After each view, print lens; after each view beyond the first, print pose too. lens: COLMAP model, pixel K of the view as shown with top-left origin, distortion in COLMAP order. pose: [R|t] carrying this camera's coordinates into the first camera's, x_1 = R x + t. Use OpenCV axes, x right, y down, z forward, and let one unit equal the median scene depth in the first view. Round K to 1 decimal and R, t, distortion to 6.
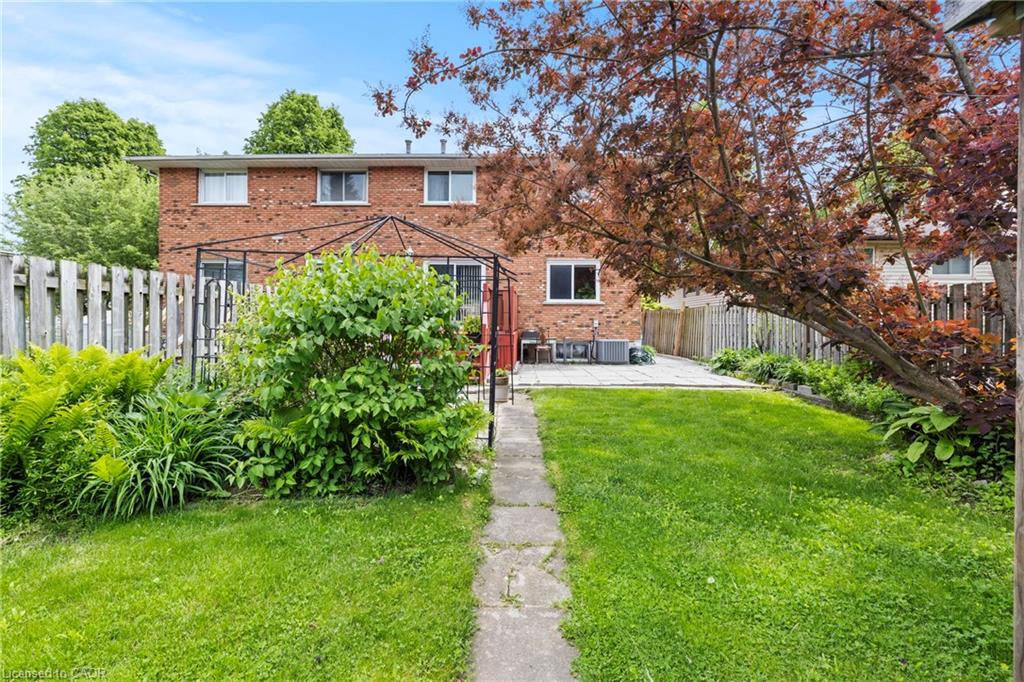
lens RADIAL K [[430.6, 0, 483.3], [0, 430.6, 328.5], [0, 0, 1]] dist [0.001463, -0.000291]
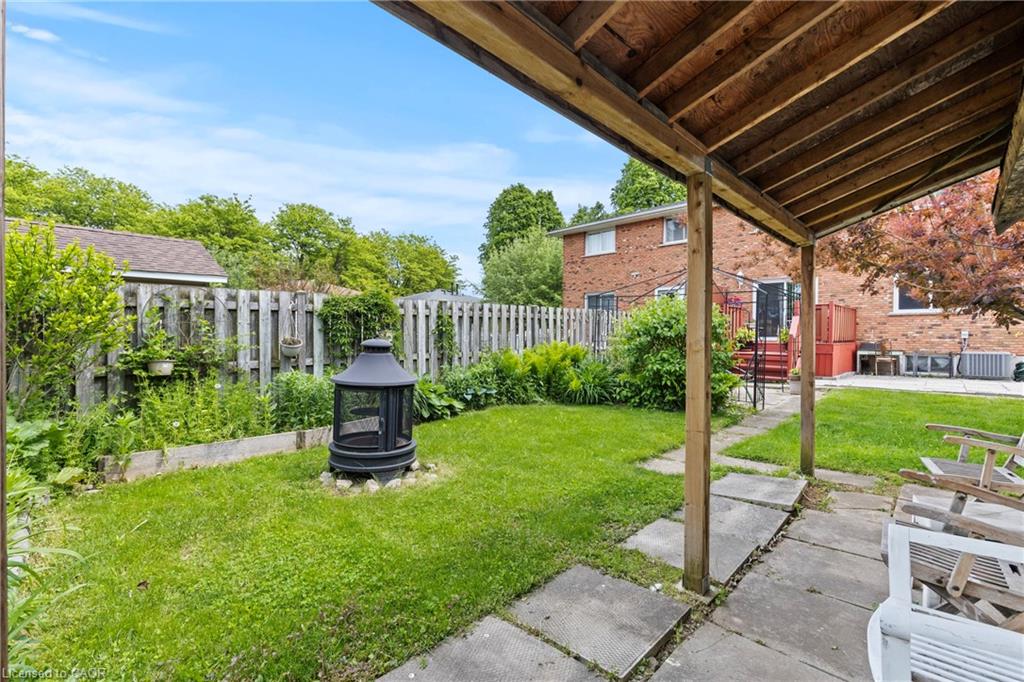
lens RADIAL K [[457.5, 0, 507.2], [0, 457.5, 334.9], [0, 0, 1]] dist [0.001221, 0.000031]
pose [[0.749879, -0.007129, -0.661537, 0.177047], [-0.008244, 0.999764, -0.020119, 0.016593], [0.661524, 0.020541, 0.749643, -0.352995]]
